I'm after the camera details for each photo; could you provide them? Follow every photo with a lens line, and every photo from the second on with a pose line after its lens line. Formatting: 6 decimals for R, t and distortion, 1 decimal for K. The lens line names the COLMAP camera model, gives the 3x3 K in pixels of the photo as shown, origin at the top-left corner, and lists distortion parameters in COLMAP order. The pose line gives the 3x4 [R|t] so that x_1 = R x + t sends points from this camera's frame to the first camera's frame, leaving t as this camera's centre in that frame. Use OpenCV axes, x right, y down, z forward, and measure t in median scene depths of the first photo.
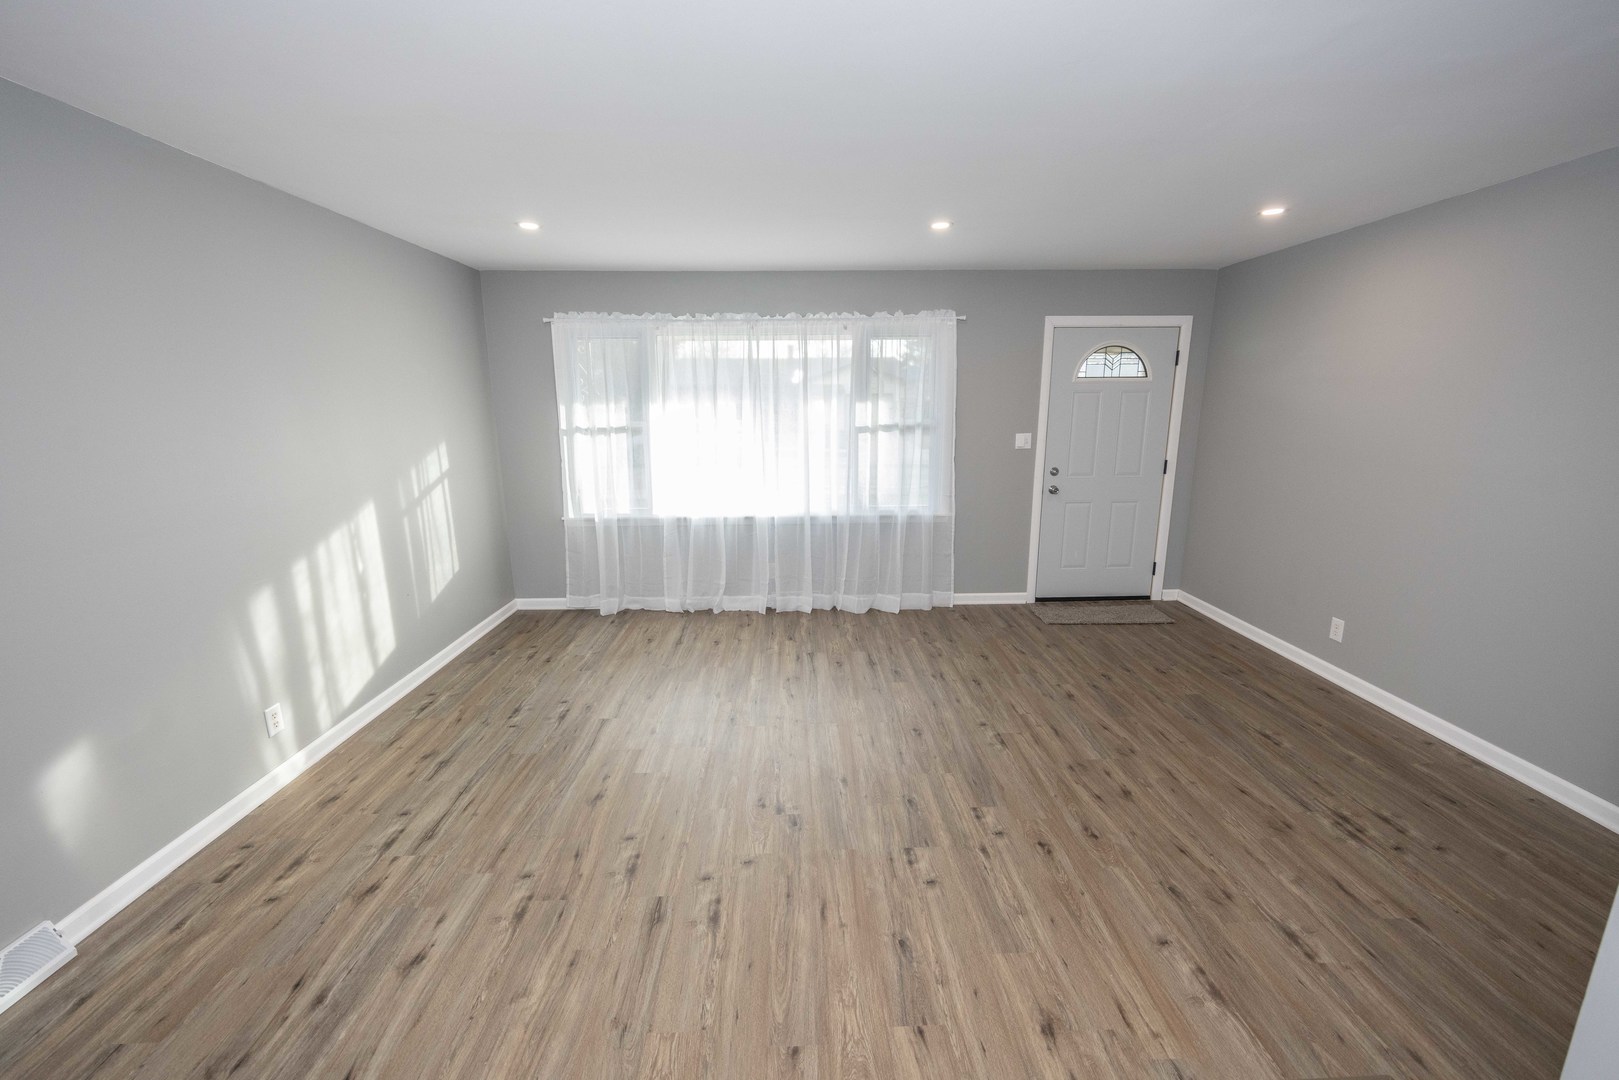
lens RADIAL K [[646.8, 0, 809.5], [0, 646.8, 540.0], [0, 0, 1]] dist [-0.001794, 0.000179]
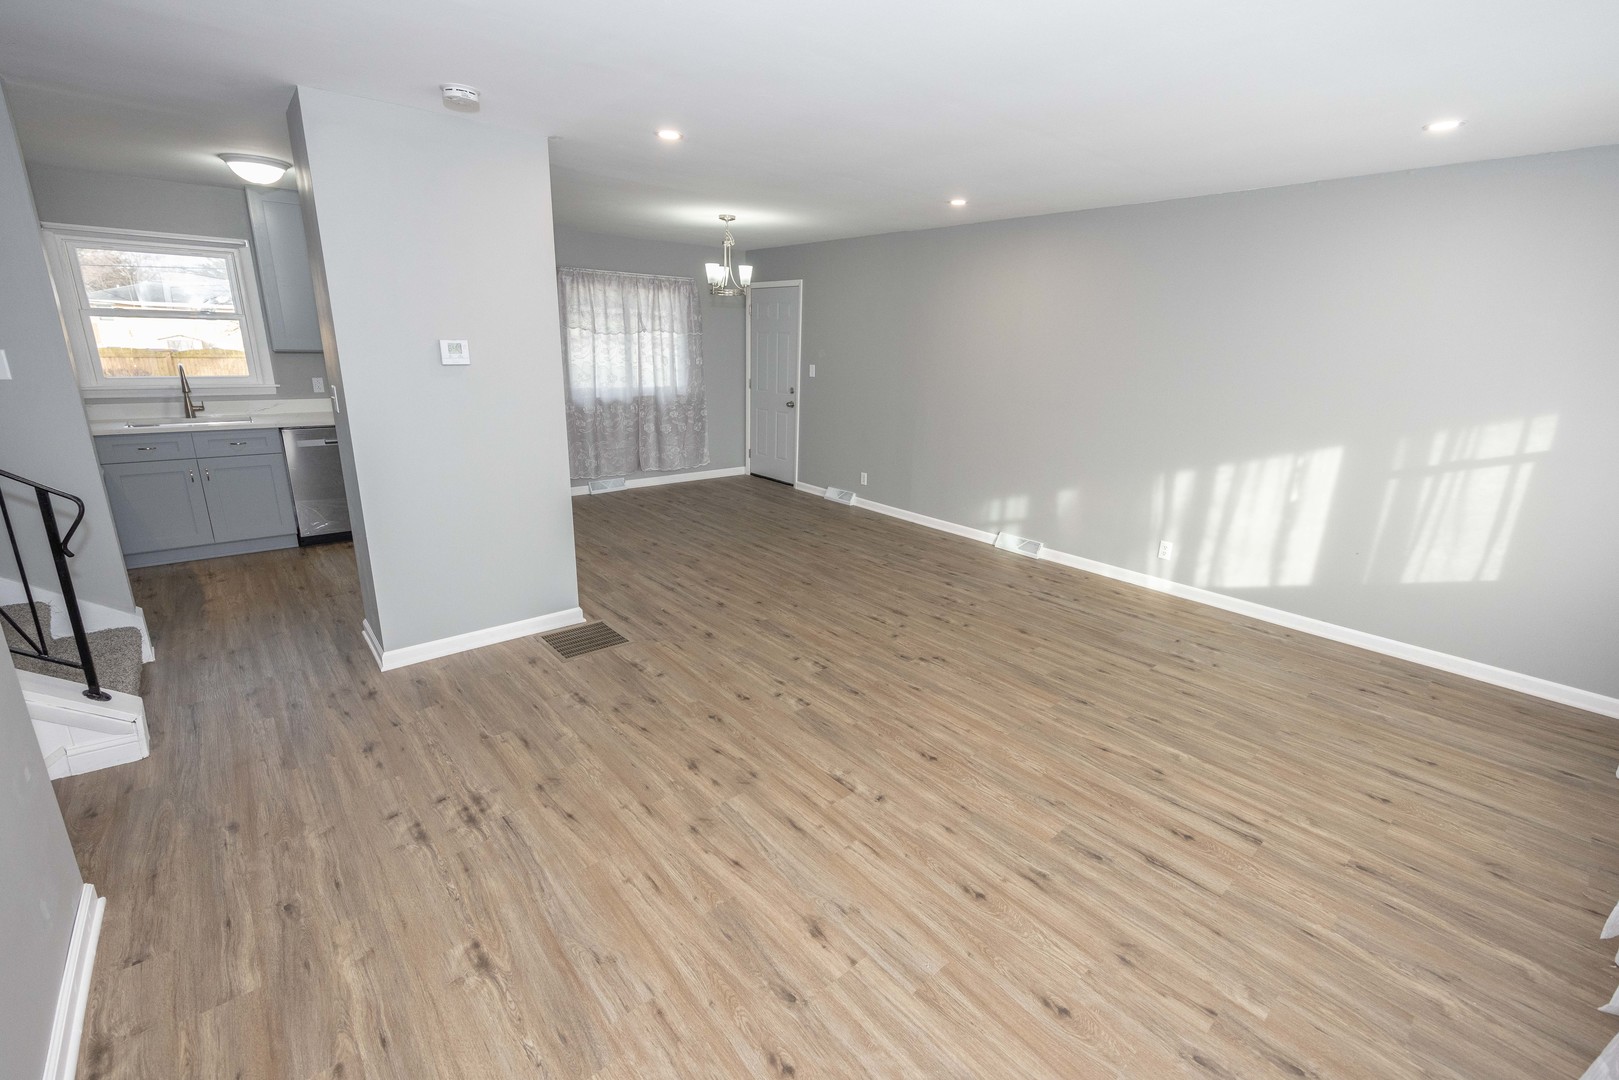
lens RADIAL K [[694.6, 0, 809.5], [0, 694.6, 540.0], [0, 0, 1]] dist [-0.002268, -0.000031]
pose [[-0.776843, 0.162020, -0.608493, 0.616240], [-0.154241, 0.887934, 0.433339, -0.242191], [0.610512, 0.430491, -0.664796, 1.094218]]
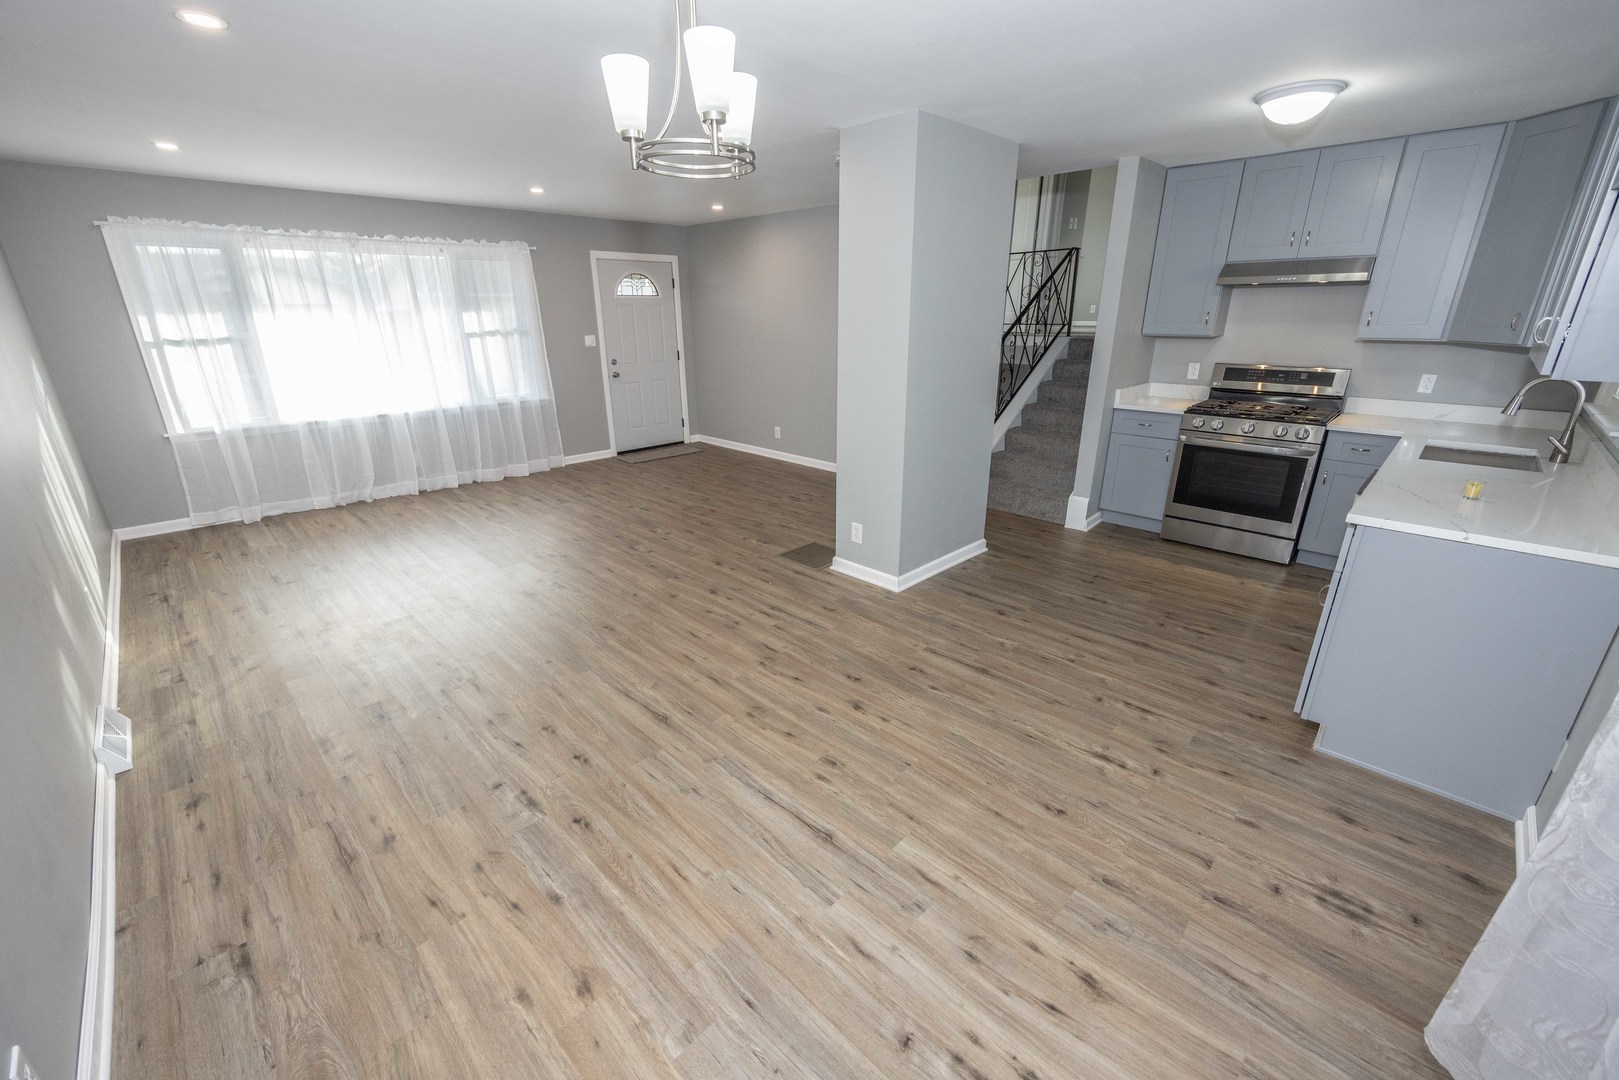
lens RADIAL K [[646.8, 0, 809.5], [0, 646.8, 540.0], [0, 0, 1]] dist [-0.001794, 0.000179]
pose [[0.721316, -0.229792, 0.653375, -0.432899], [0.145726, 0.972593, 0.181181, 0.105057], [-0.677102, -0.035475, 0.735034, -0.477881]]
